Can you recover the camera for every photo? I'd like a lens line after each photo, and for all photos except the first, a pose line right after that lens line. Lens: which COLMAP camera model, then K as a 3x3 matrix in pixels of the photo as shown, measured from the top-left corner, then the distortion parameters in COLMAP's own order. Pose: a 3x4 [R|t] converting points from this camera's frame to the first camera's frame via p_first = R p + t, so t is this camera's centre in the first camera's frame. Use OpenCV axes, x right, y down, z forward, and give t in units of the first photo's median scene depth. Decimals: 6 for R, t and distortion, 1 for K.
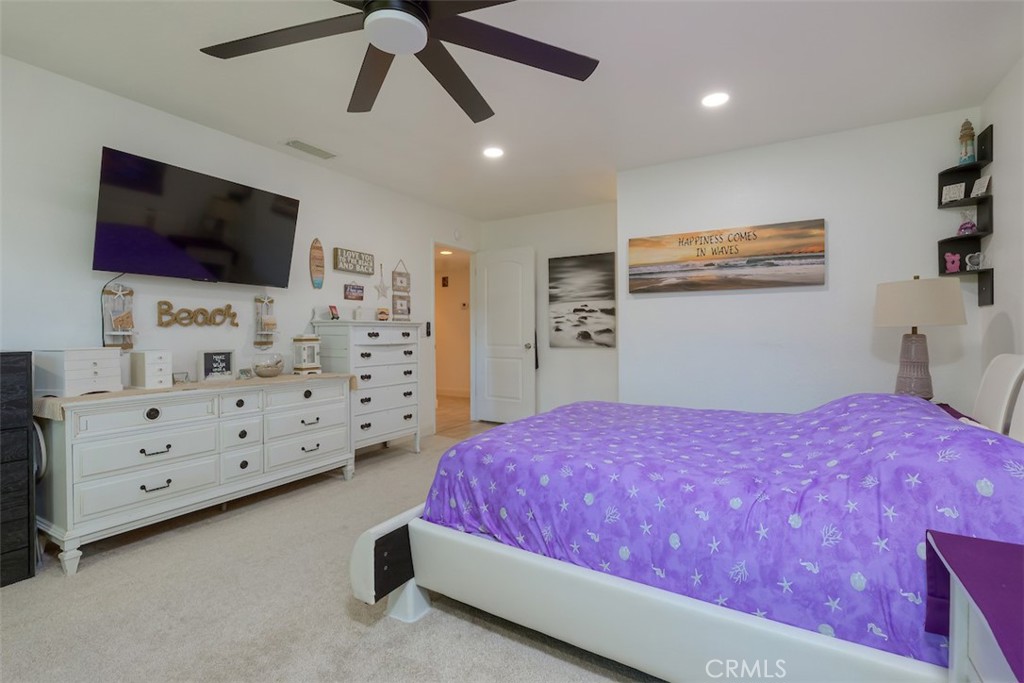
lens RADIAL K [[475.1, 0, 514.3], [0, 475.1, 338.4], [0, 0, 1]] dist [-0.005344, -0.000708]
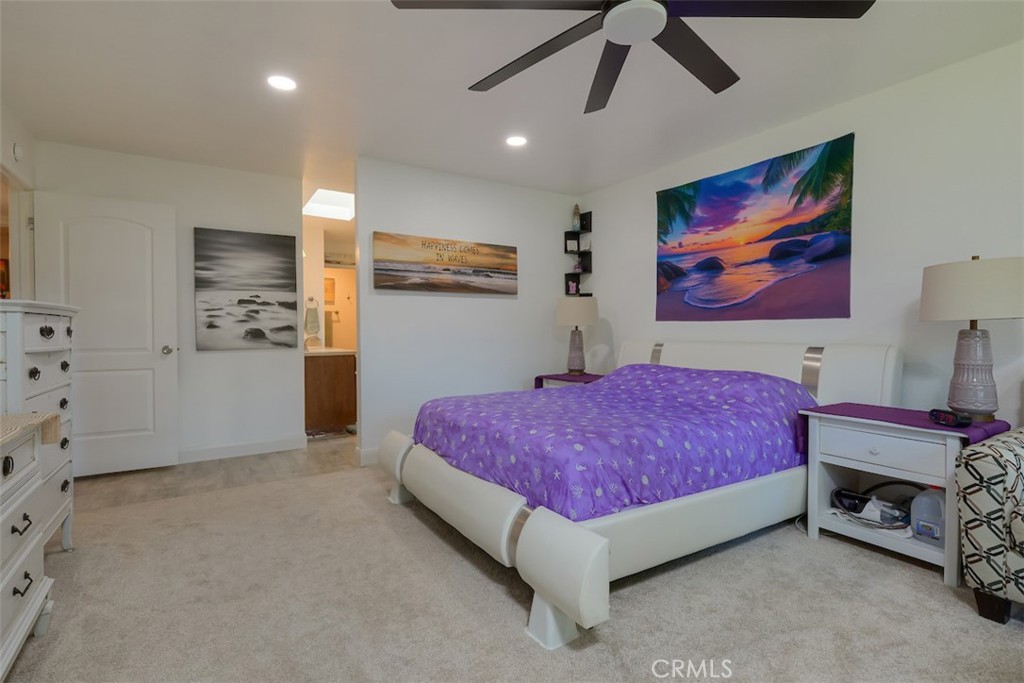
lens RADIAL K [[497.3, 0, 512.3], [0, 497.3, 333.6], [0, 0, 1]] dist [0.011356, -0.000041]
pose [[0.435558, -0.002858, 0.900156, -0.588367], [0.013340, 0.999906, -0.003280, 0.002830], [-0.900062, 0.013437, 0.435555, 0.348235]]
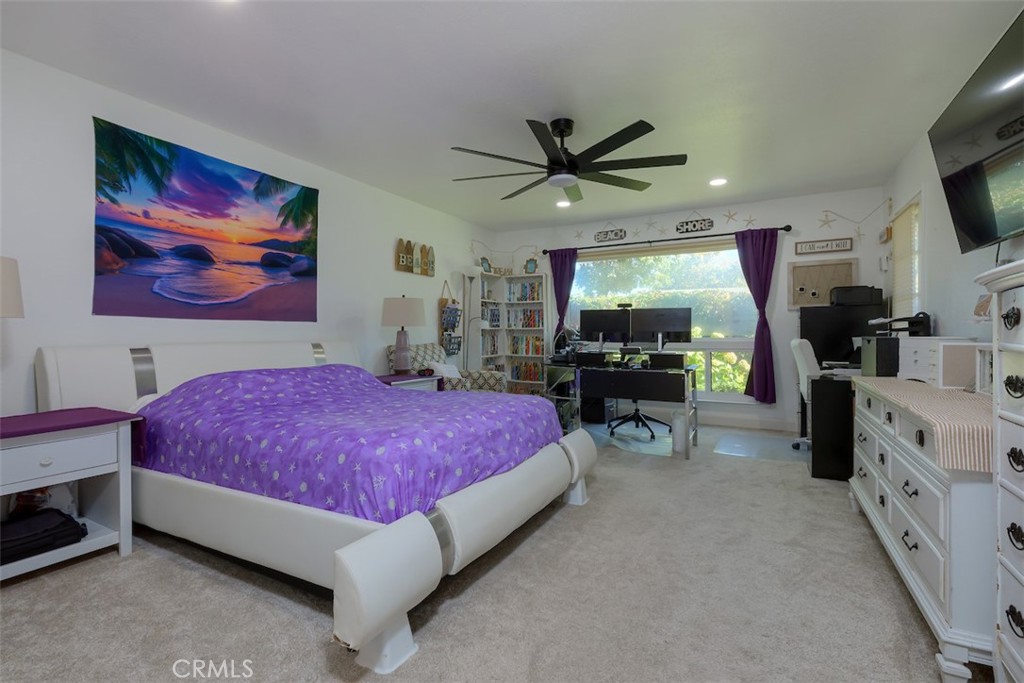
lens RADIAL K [[475.1, 0, 514.3], [0, 475.1, 338.4], [0, 0, 1]] dist [-0.005344, -0.000708]
pose [[-0.997729, -0.002538, -0.067307, 0.443175], [-0.004362, 0.999627, 0.026962, -0.022310], [0.067213, 0.027194, -0.997368, 2.004670]]
